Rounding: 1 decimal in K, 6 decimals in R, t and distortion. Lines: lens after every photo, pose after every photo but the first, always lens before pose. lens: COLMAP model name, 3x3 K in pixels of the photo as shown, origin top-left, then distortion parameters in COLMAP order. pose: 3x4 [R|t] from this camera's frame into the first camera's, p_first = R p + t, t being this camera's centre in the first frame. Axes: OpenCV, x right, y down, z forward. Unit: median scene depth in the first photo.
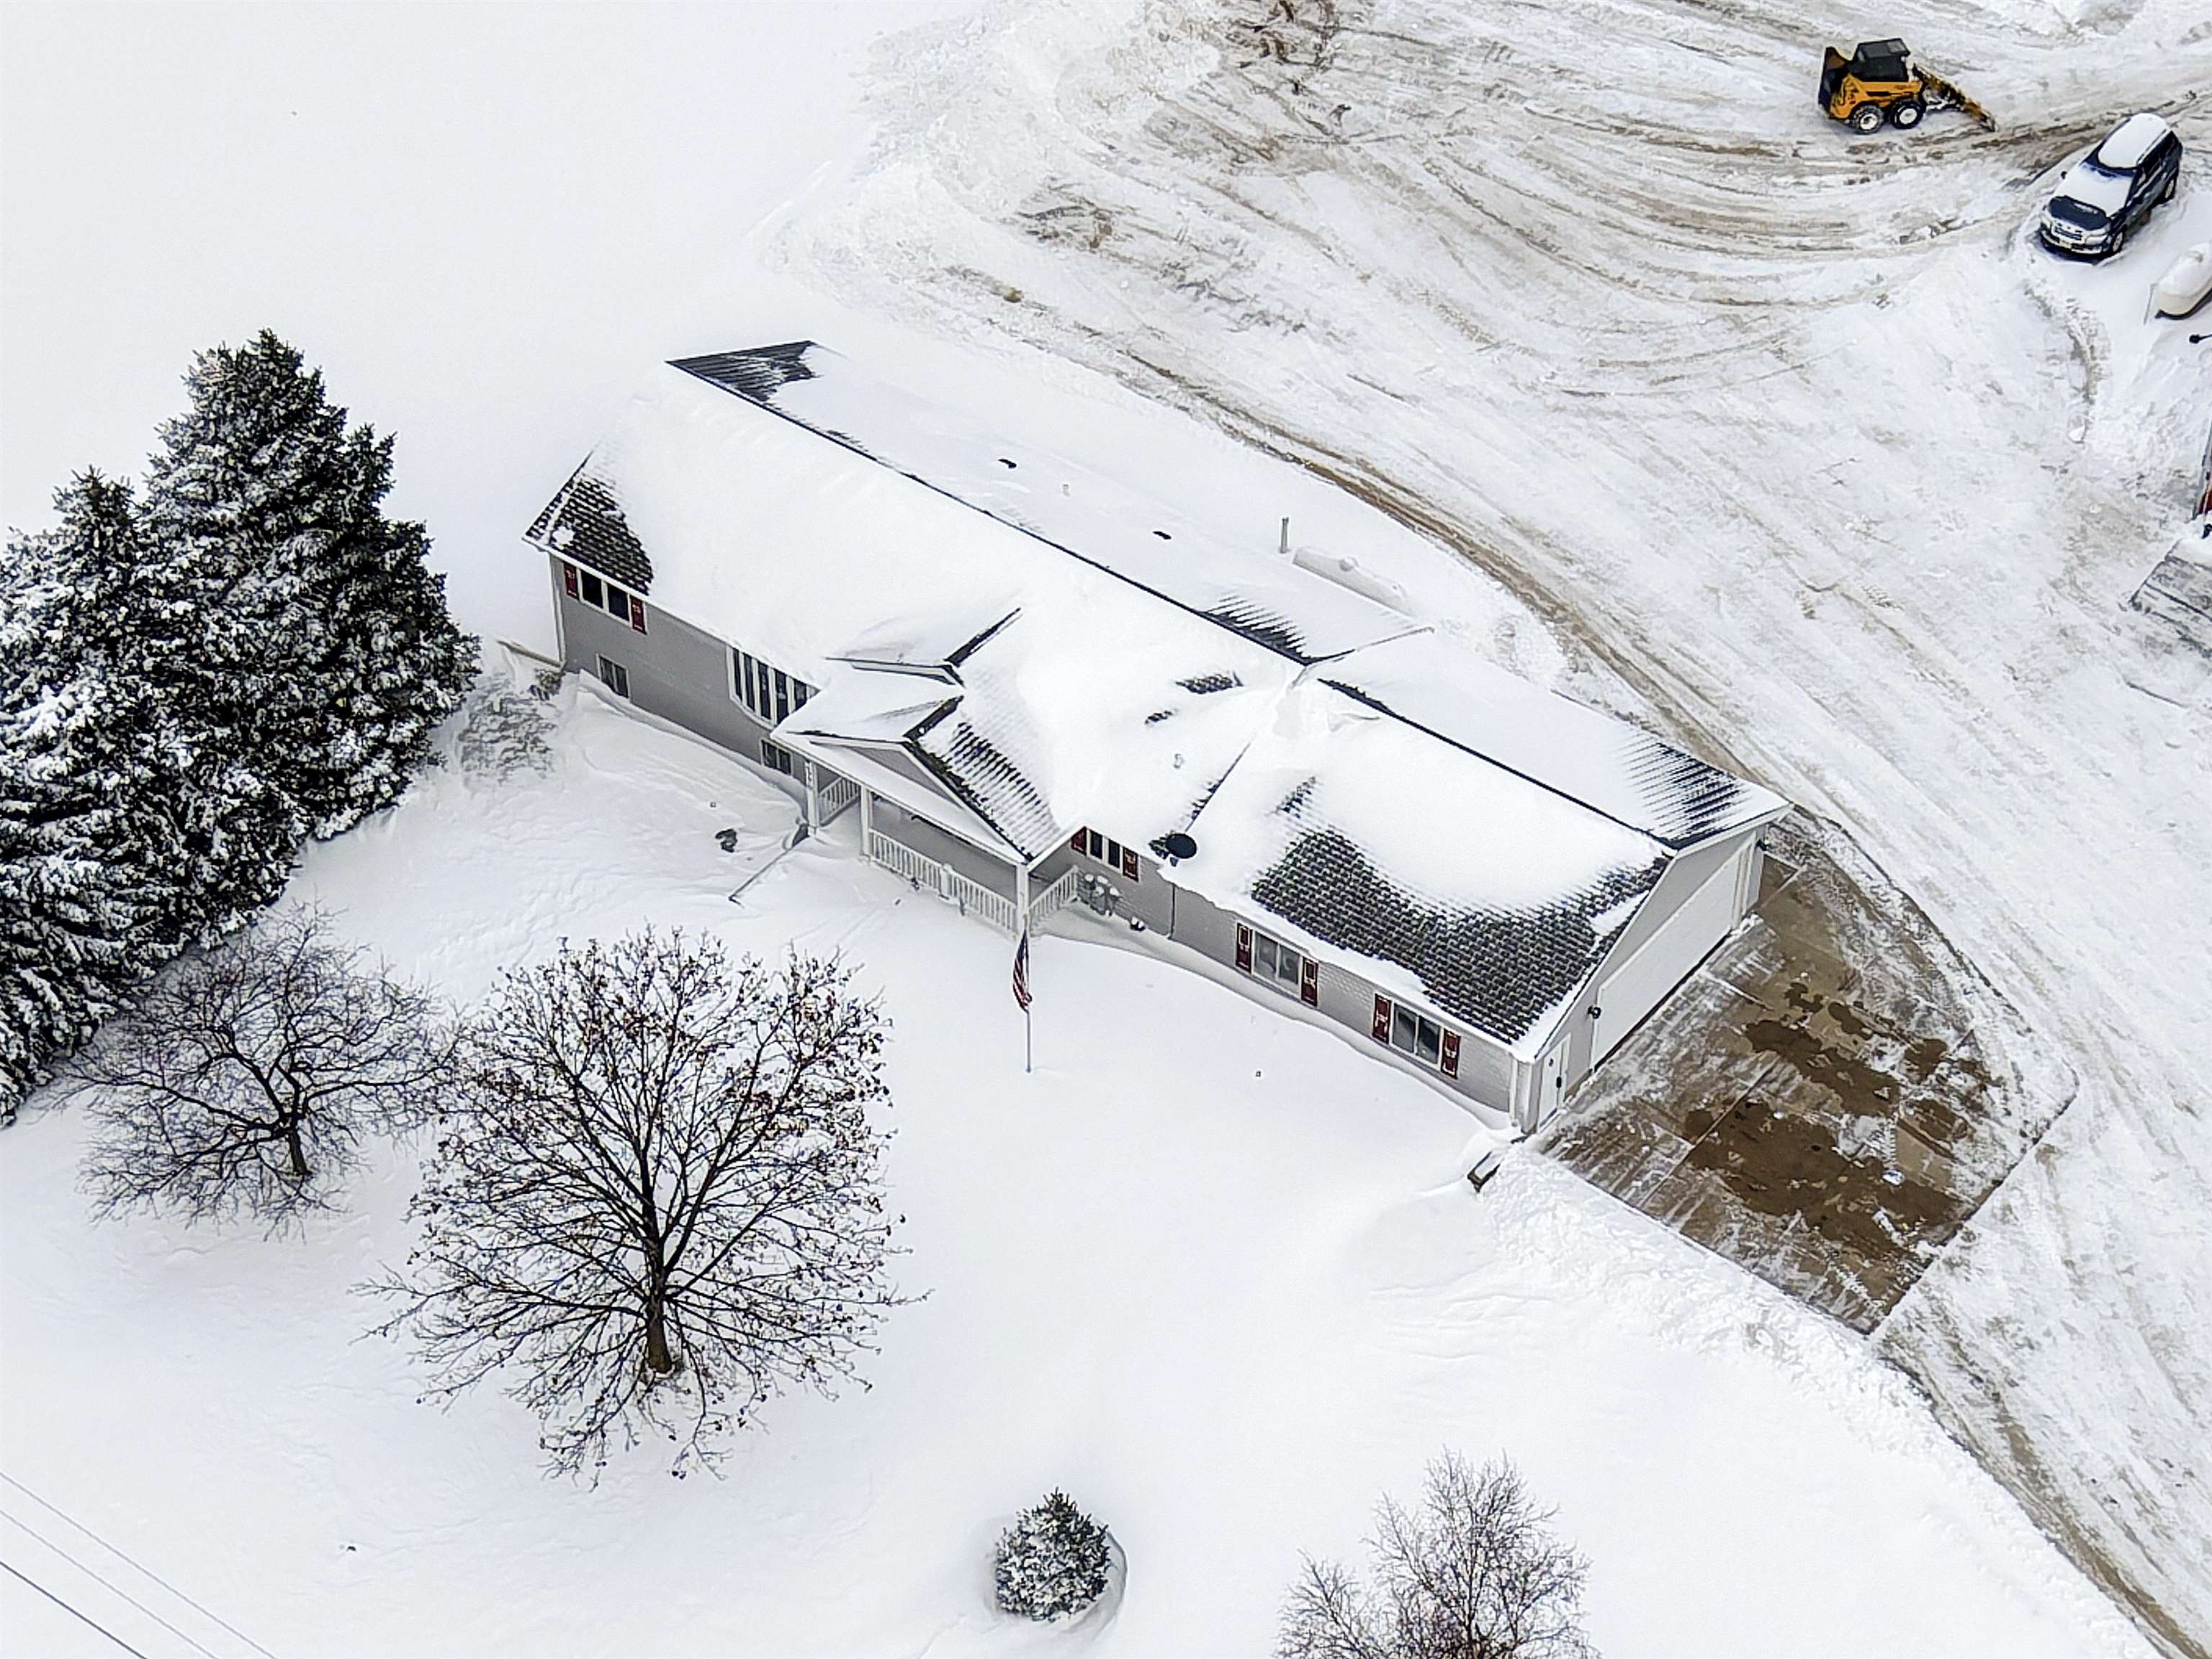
lens RADIAL K [[4199.6, 0, 1150.5], [0, 4199.6, 830.1], [0, 0, 1]] dist [0.159551, 0.000000]
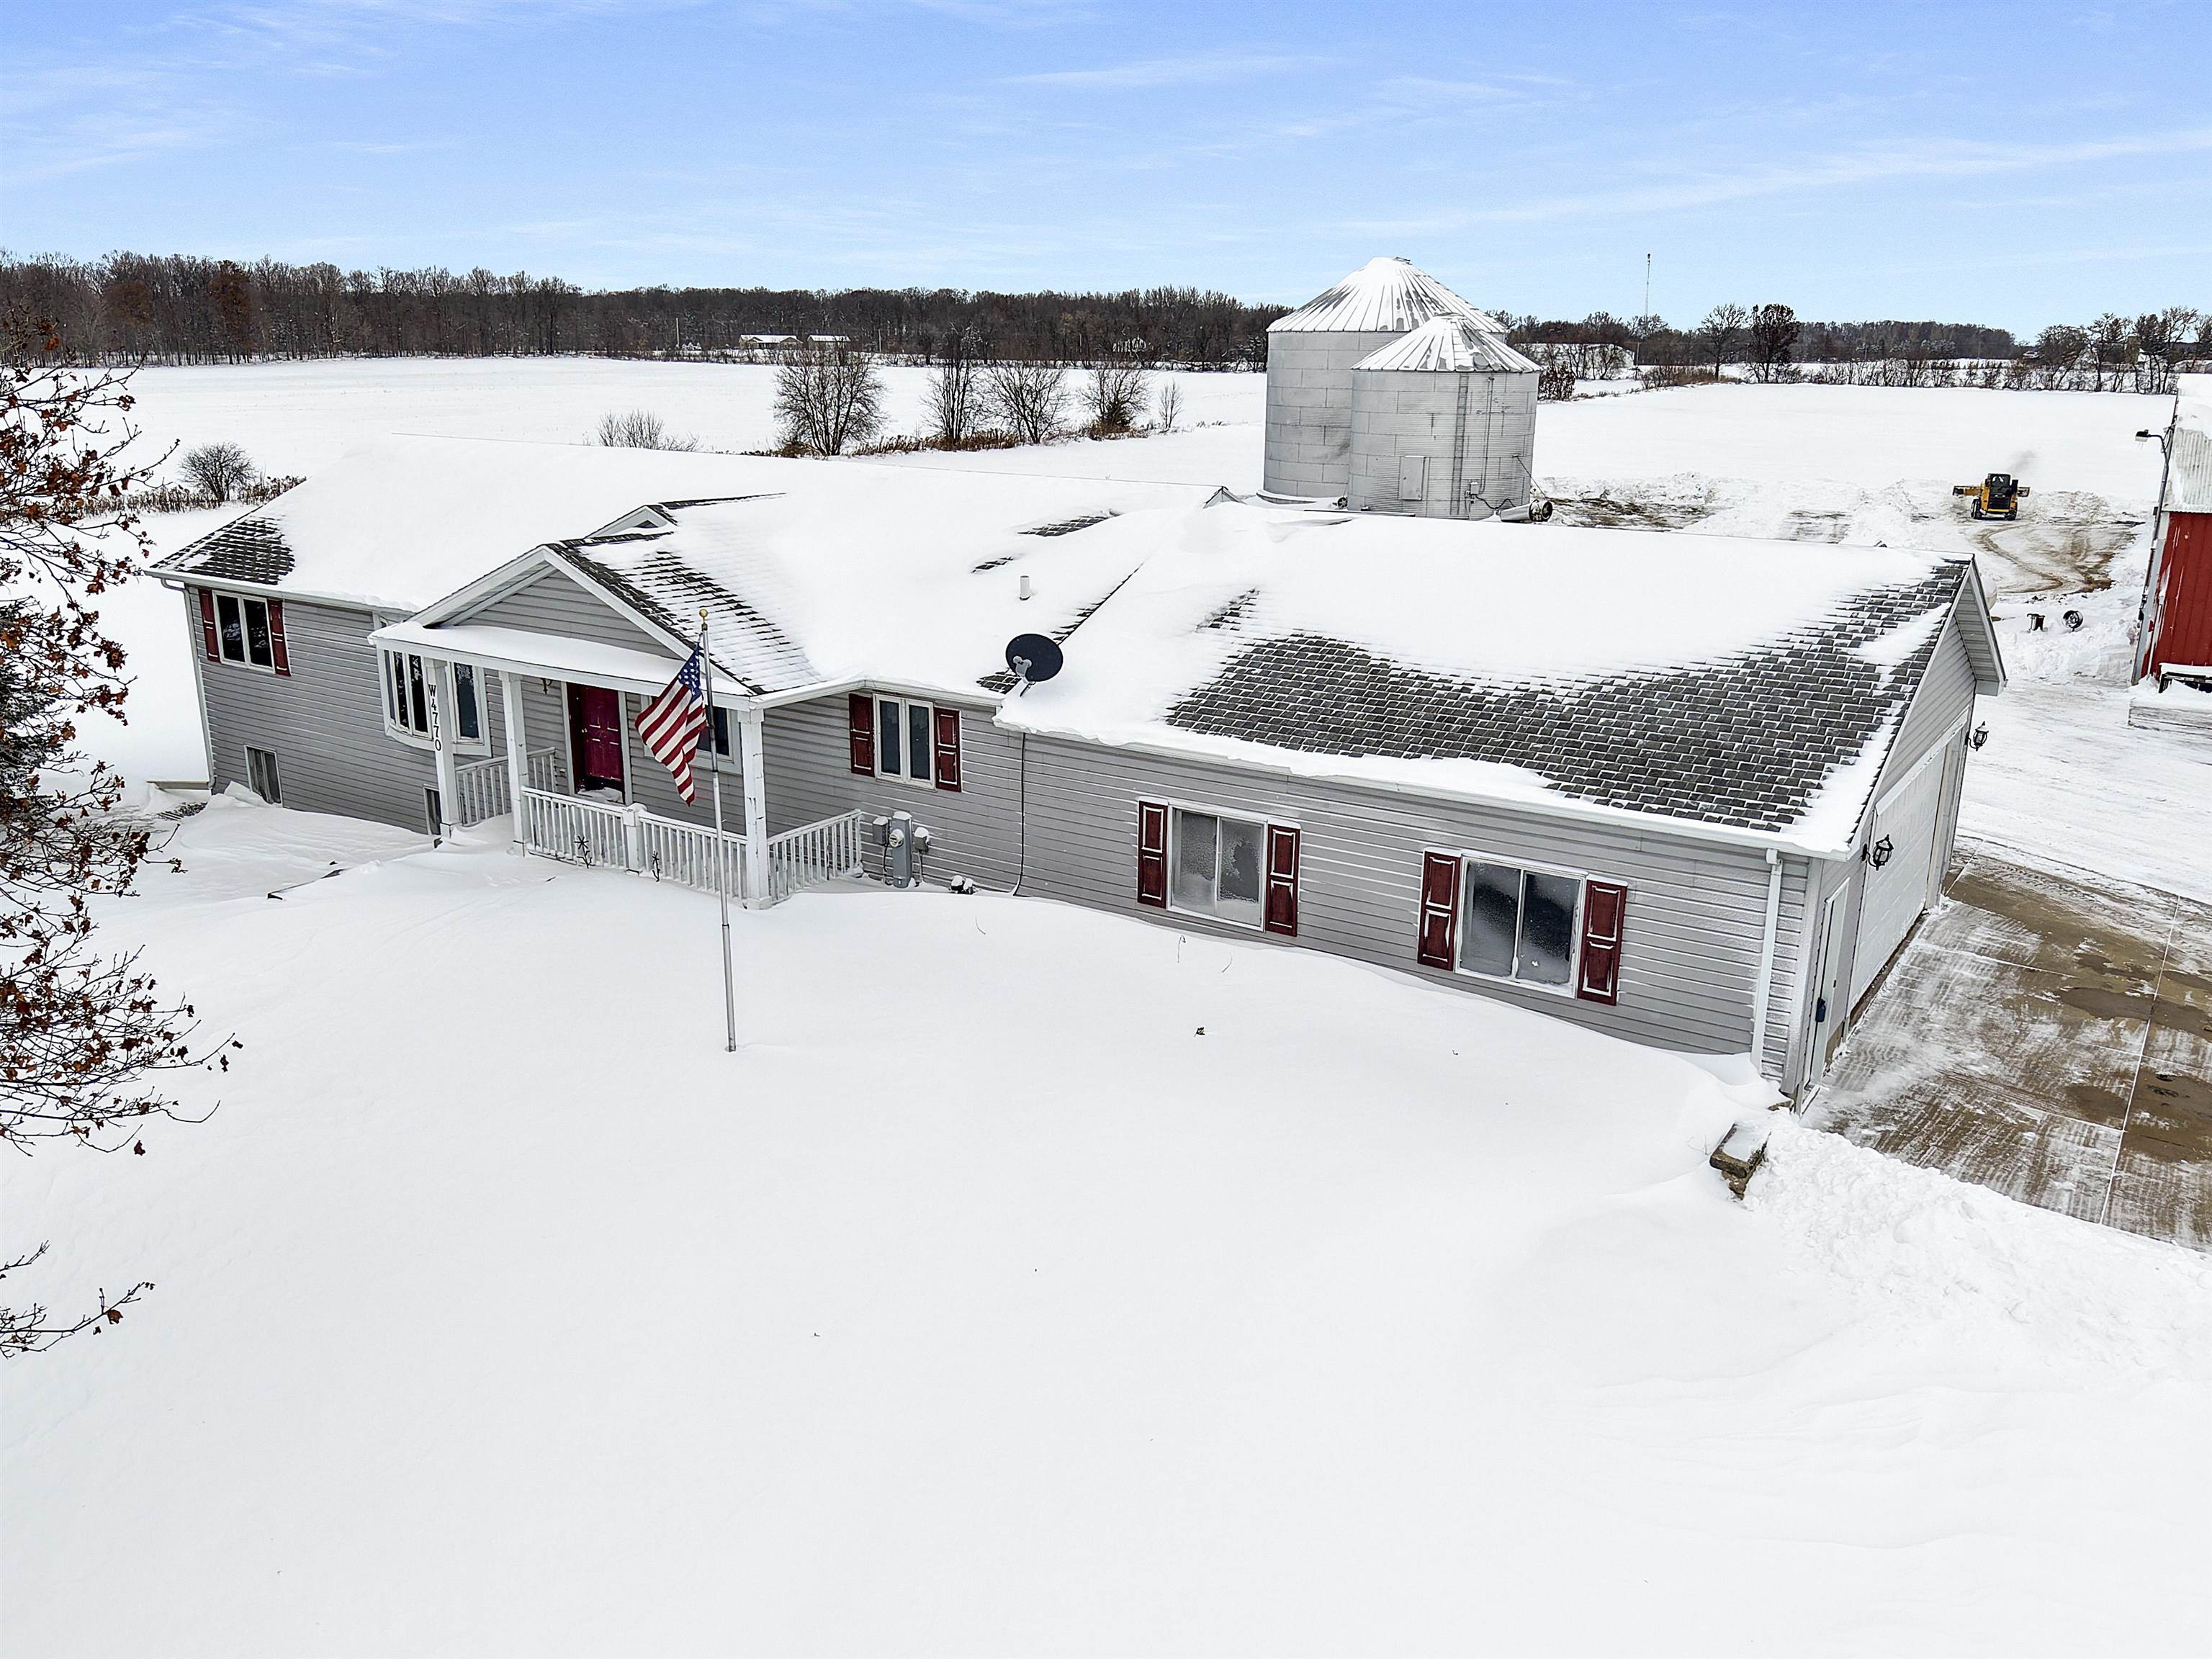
lens RADIAL K [[1718.8, 0, 1110.9], [0, 1718.8, 840.4], [0, 0, 1]] dist [0.031517, -0.046770]
pose [[0.997933, -0.017156, 0.061938, 0.003022], [0.041528, 0.907644, -0.417682, 0.119371], [-0.049052, 0.419390, 0.906480, 0.795644]]
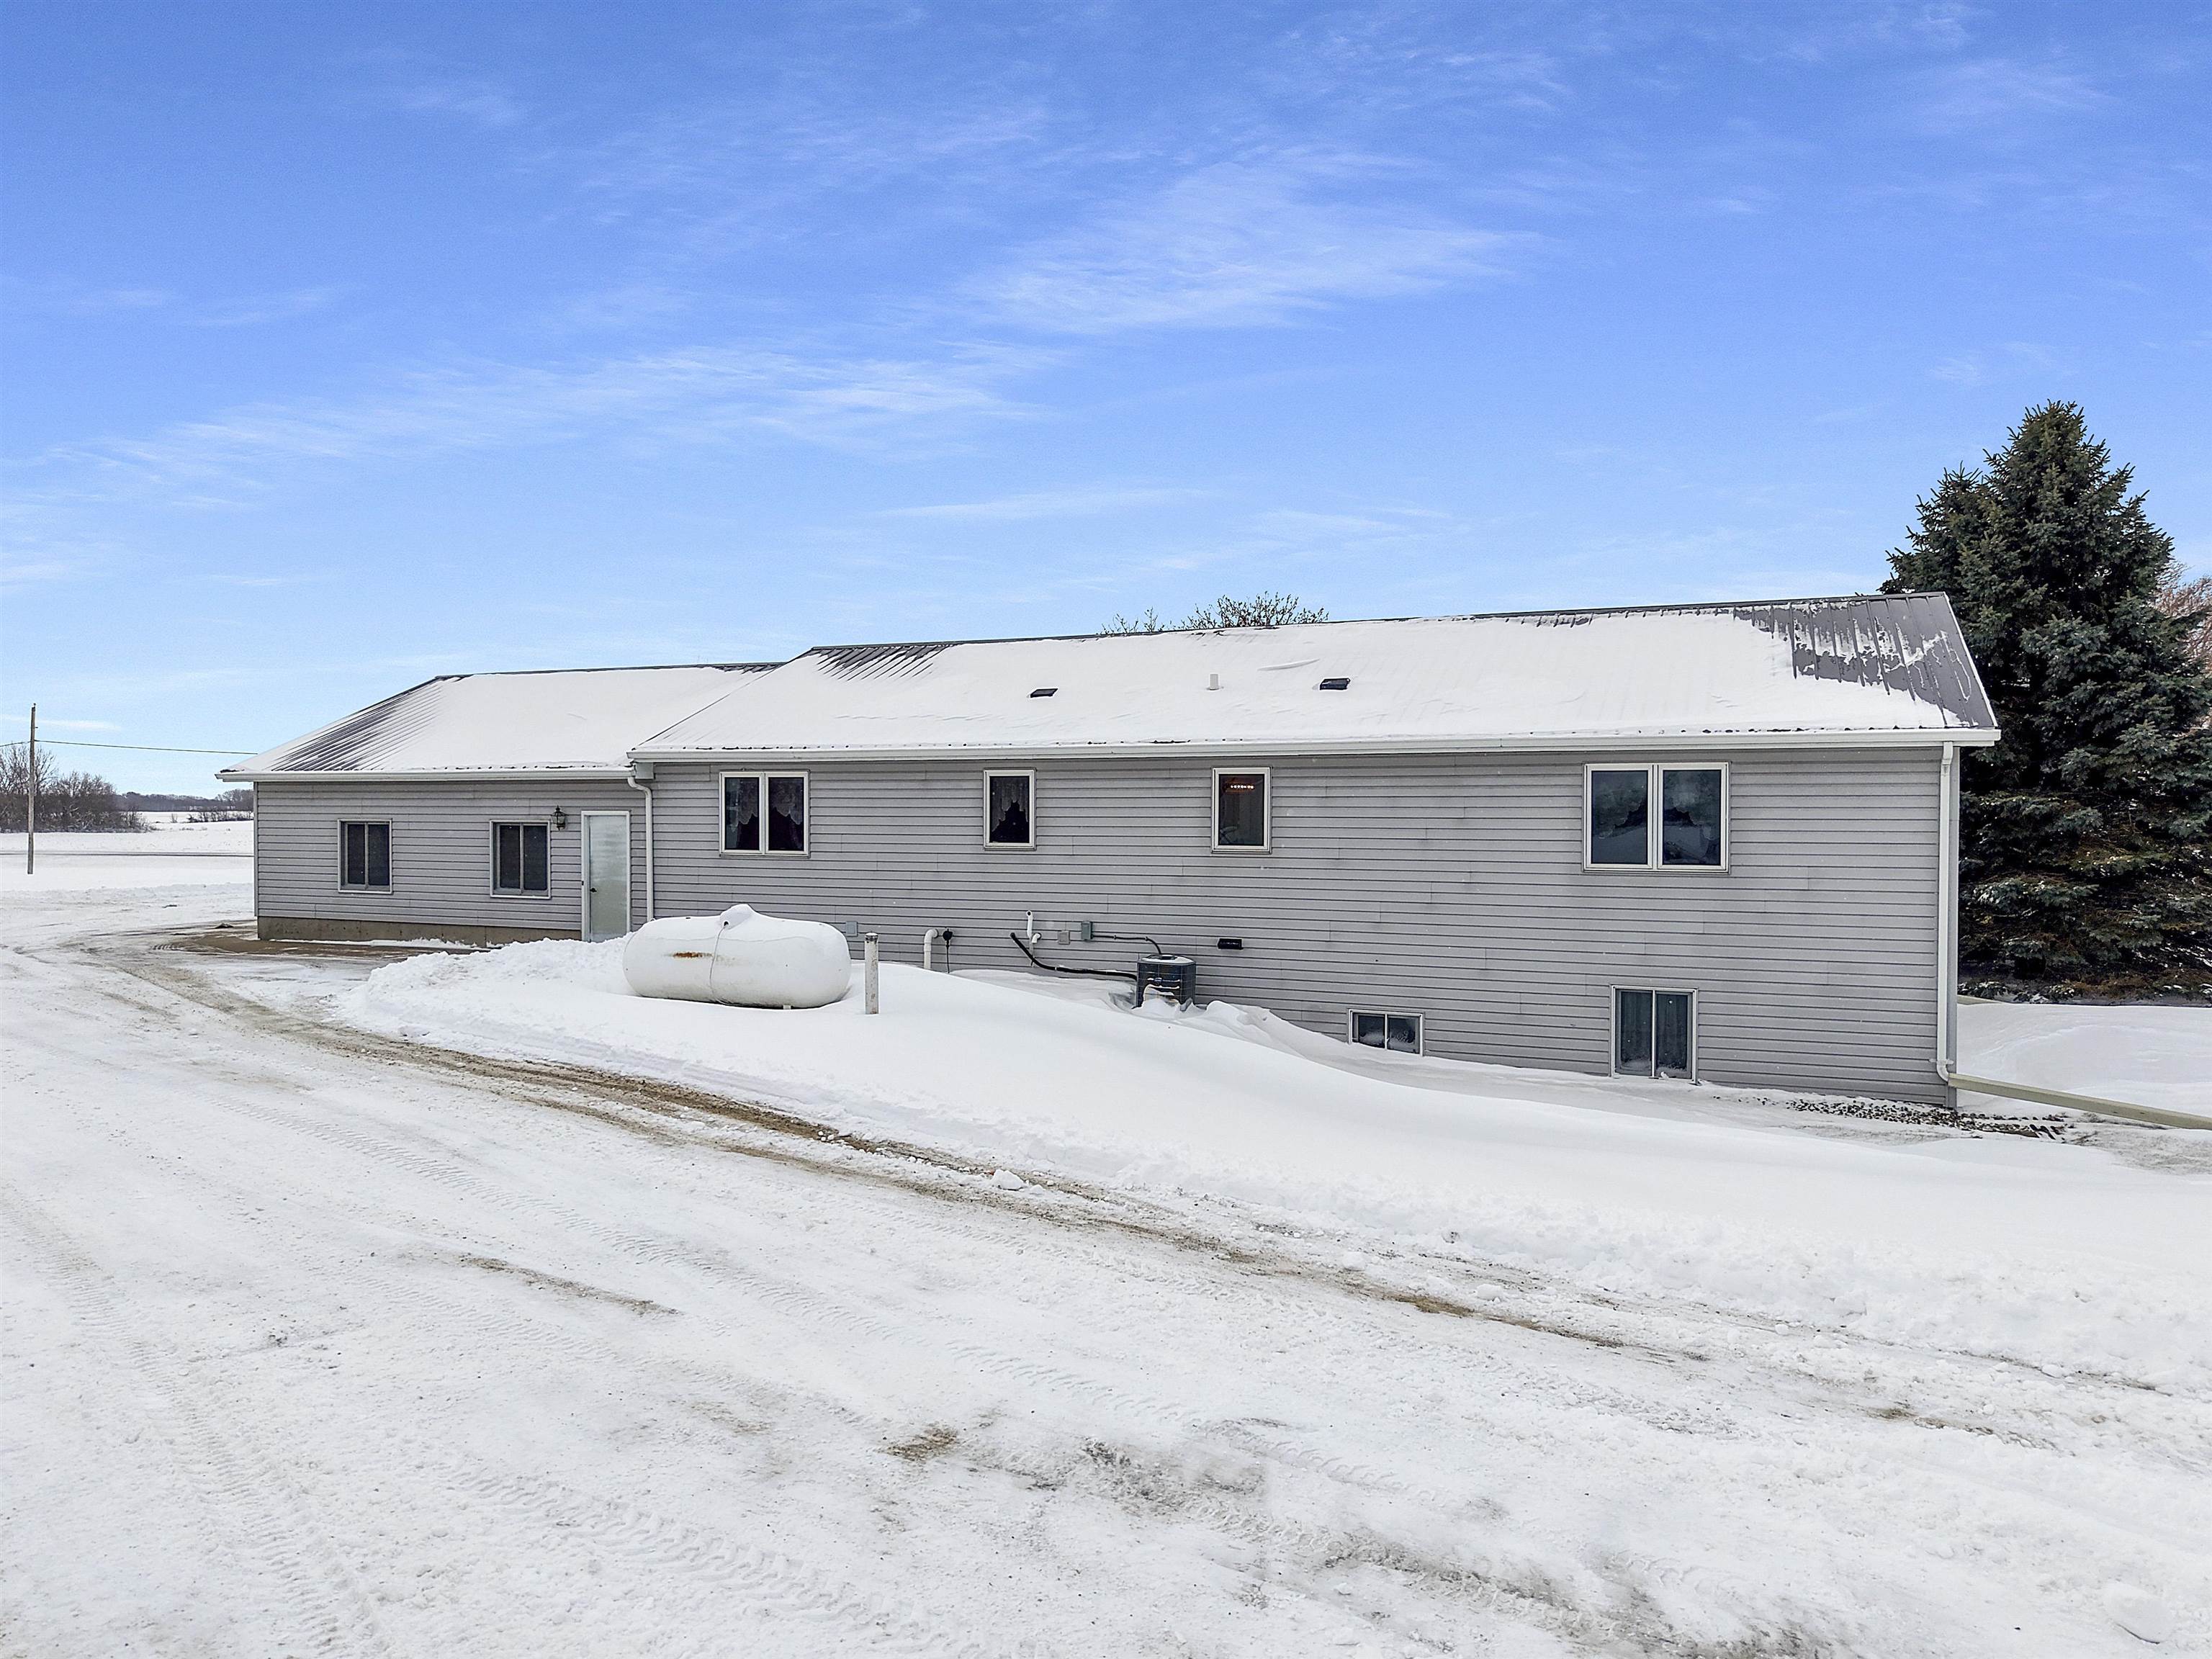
lens RADIAL K [[1517.2, 0, 1105.4], [0, 1517.2, 819.5], [0, 0, 1]] dist [0.001366, 0.001012]
pose [[-0.970861, -0.007785, -0.239515, 0.053716], [-0.164952, 0.746725, 0.644354, -0.225662], [0.173836, 0.665087, -0.726251, 1.275098]]
